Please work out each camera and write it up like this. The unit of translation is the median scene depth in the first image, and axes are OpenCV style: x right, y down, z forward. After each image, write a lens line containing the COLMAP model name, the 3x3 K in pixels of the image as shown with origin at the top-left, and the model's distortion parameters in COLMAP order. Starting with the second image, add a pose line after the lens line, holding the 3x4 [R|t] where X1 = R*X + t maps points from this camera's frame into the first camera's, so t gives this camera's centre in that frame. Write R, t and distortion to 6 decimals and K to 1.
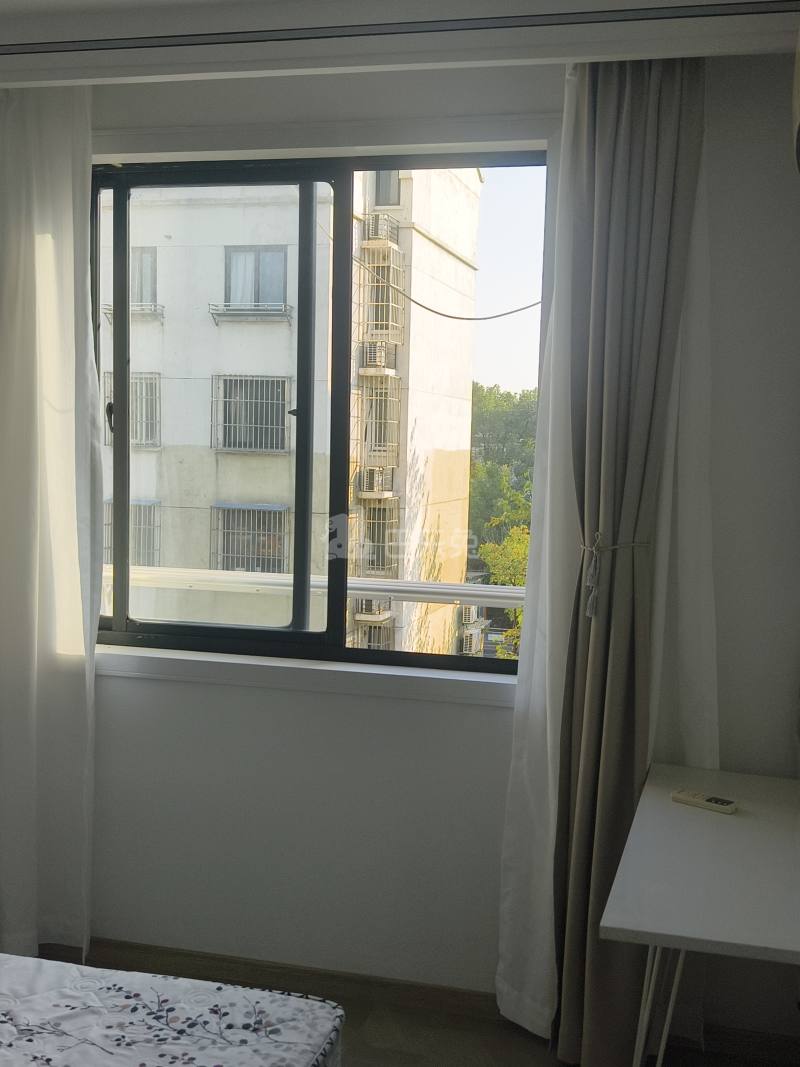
lens RADIAL K [[1254.1, 0, 405.1], [0, 1254.1, 543.7], [0, 0, 1]] dist [0.038093, 0.000000]
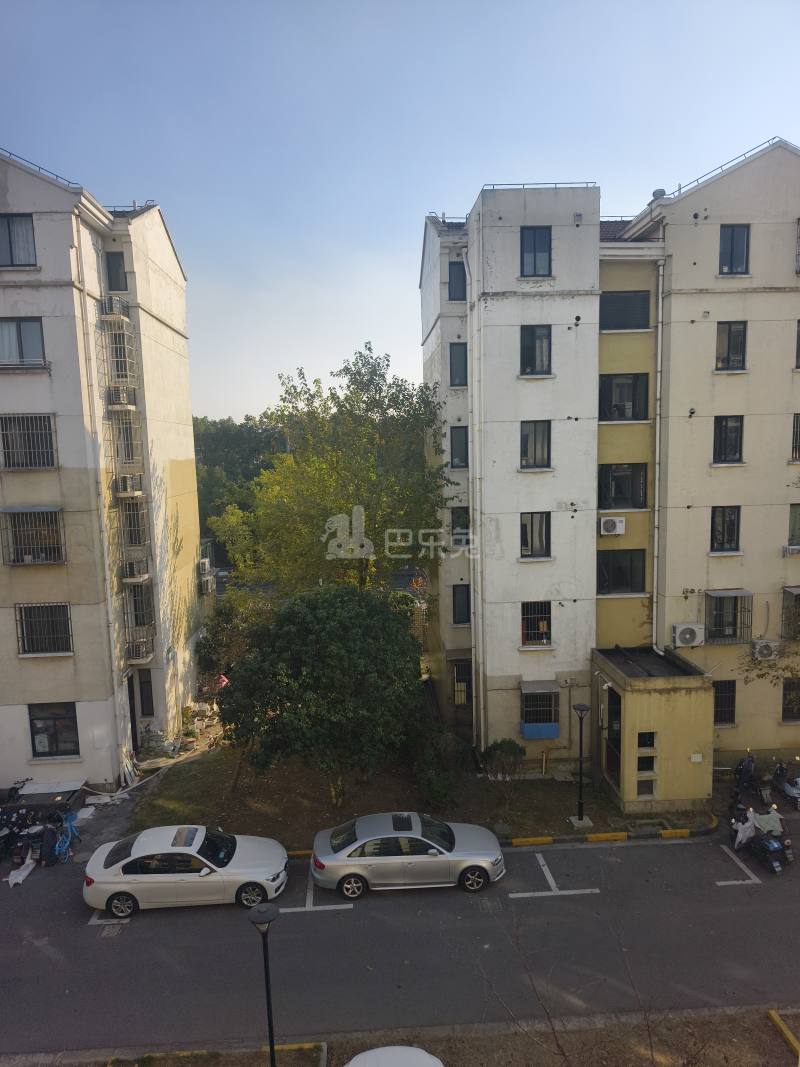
lens RADIAL K [[712.8, 0, 394.3], [0, 712.8, 533.9], [0, 0, 1]] dist [0.032120, -0.030844]
pose [[0.946867, -0.090815, 0.308538, 0.006841], [0.078181, 0.995524, 0.053094, -0.013347], [-0.311979, -0.026151, 0.949729, 0.127760]]
